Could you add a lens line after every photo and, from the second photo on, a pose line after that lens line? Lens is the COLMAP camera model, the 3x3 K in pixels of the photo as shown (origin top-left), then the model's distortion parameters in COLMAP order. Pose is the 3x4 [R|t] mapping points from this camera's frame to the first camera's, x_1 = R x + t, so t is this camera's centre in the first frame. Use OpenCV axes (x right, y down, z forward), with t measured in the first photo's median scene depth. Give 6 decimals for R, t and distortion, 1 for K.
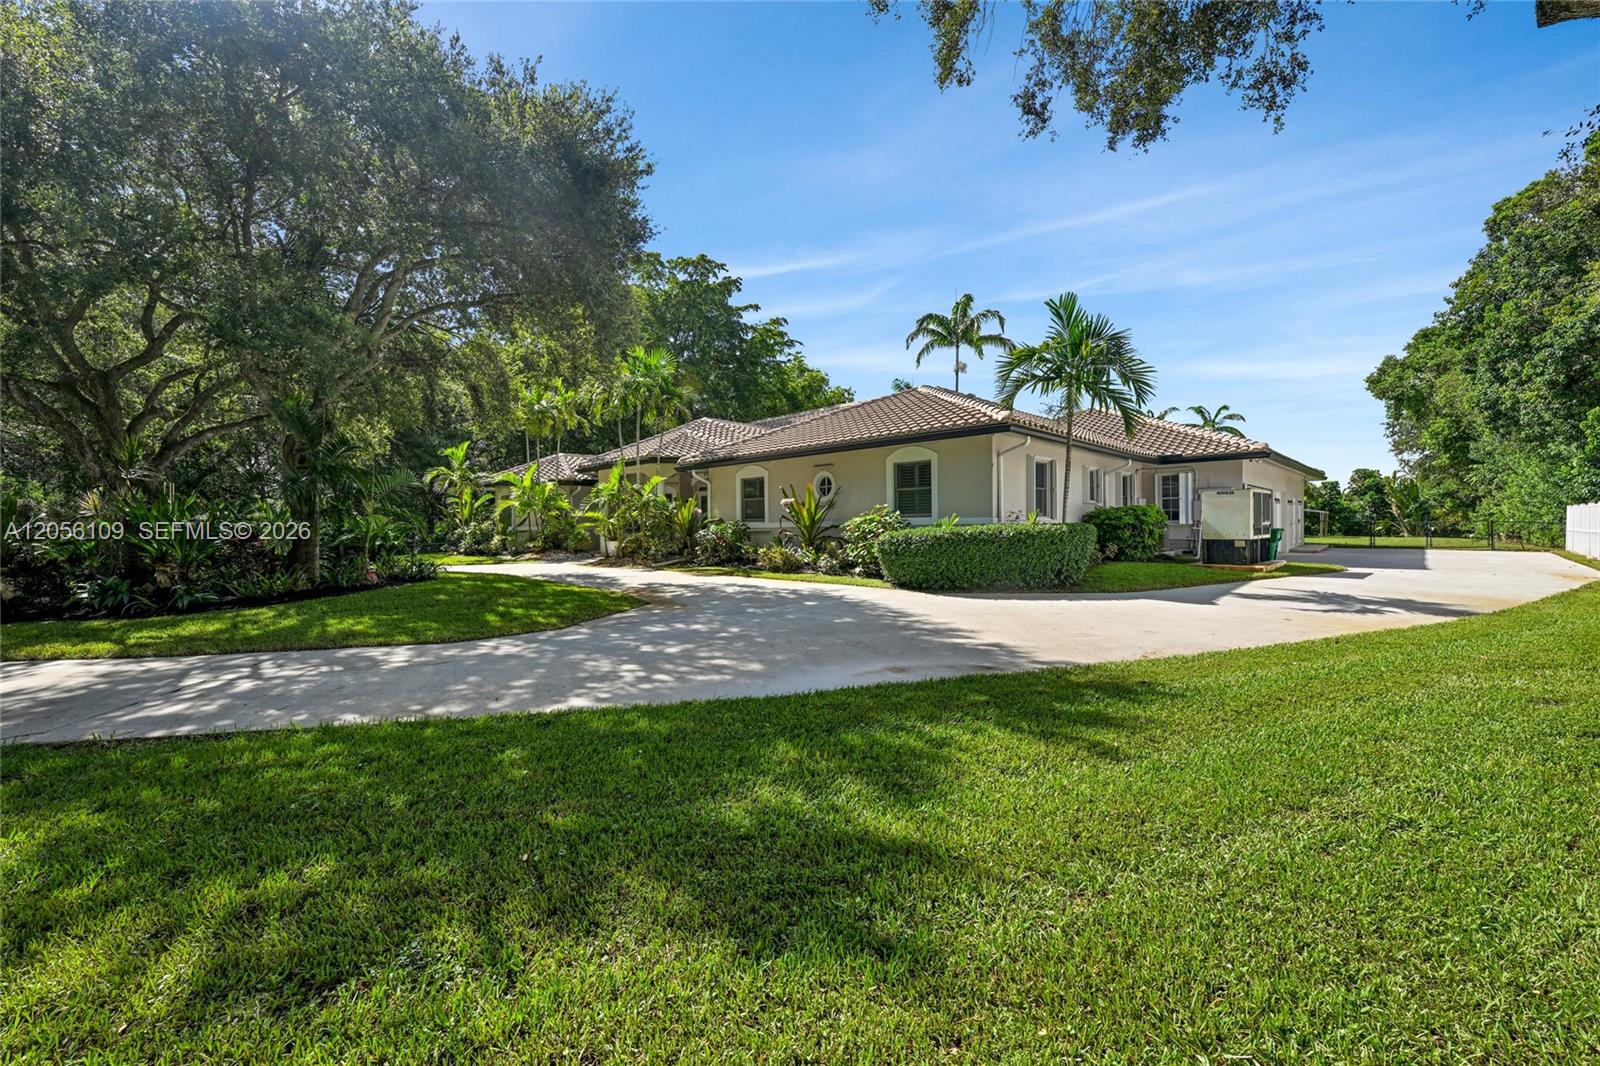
lens RADIAL K [[644.1, 0, 798.2], [0, 644.1, 509.7], [0, 0, 1]] dist [-0.001469, 0.000006]
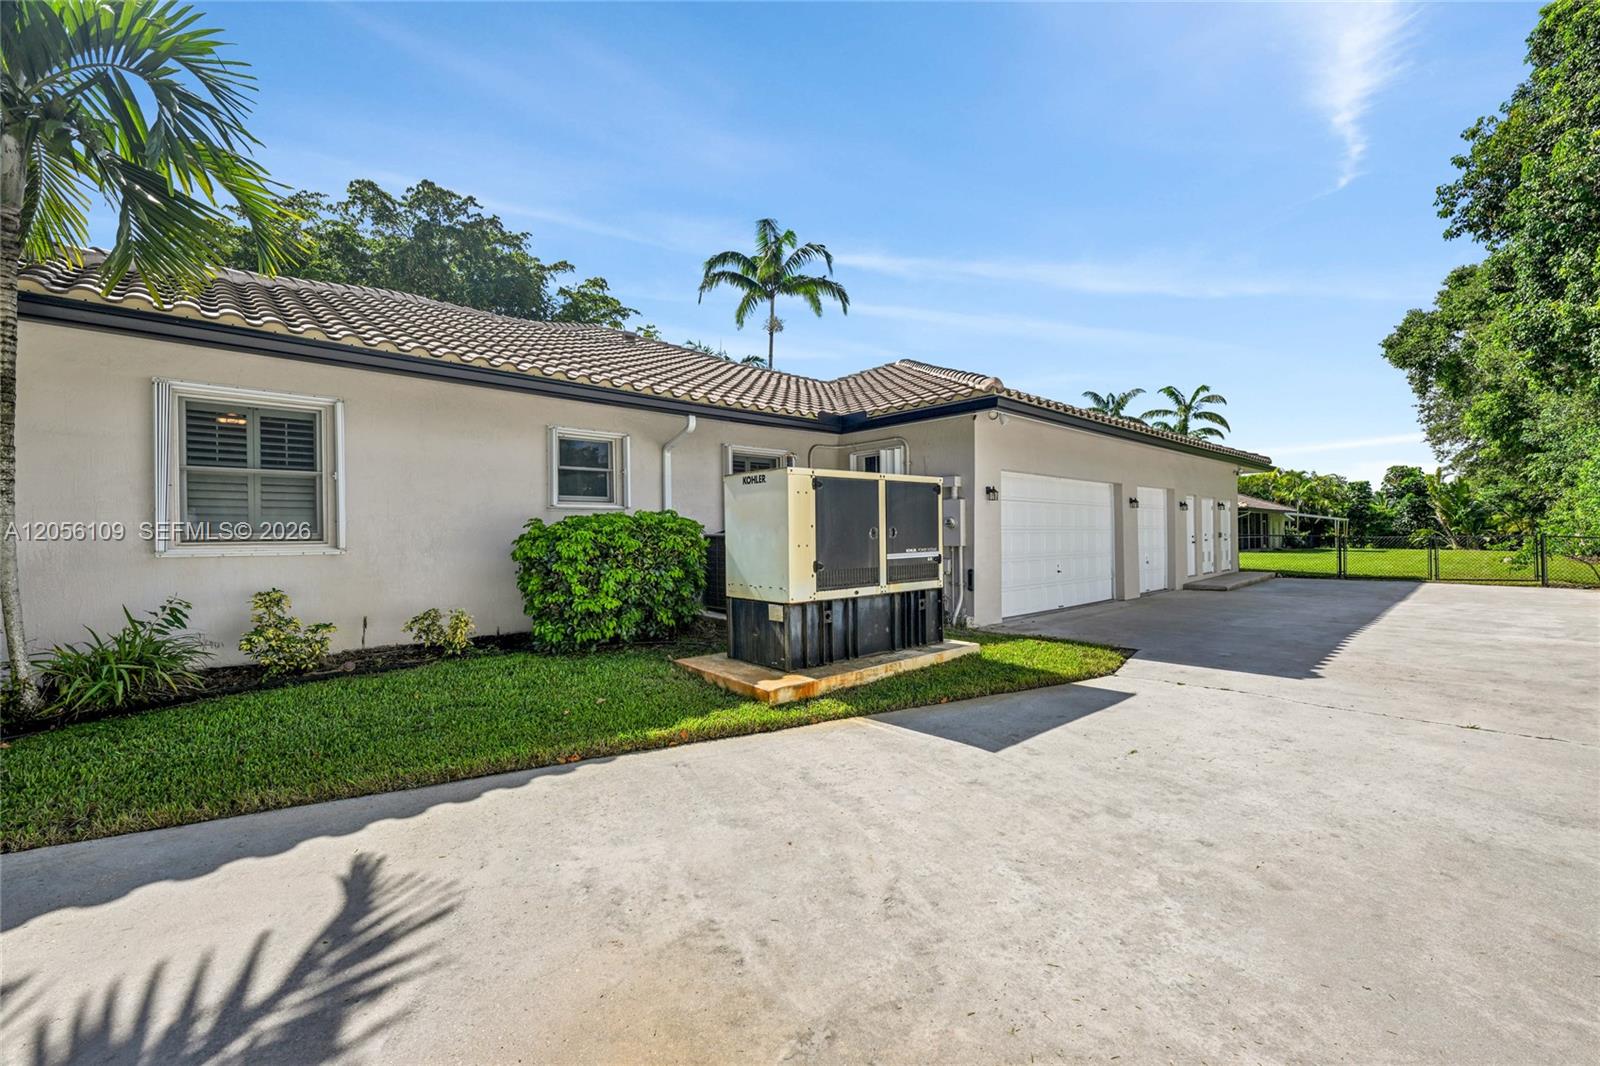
lens RADIAL K [[642.8, 0, 799.7], [0, 642.8, 517.0], [0, 0, 1]] dist [-0.001248, -0.000297]
pose [[0.998281, -0.005676, -0.058325, 0.248492], [0.005539, 0.999981, -0.002516, -0.000850], [0.058339, 0.002188, 0.998294, 0.214037]]
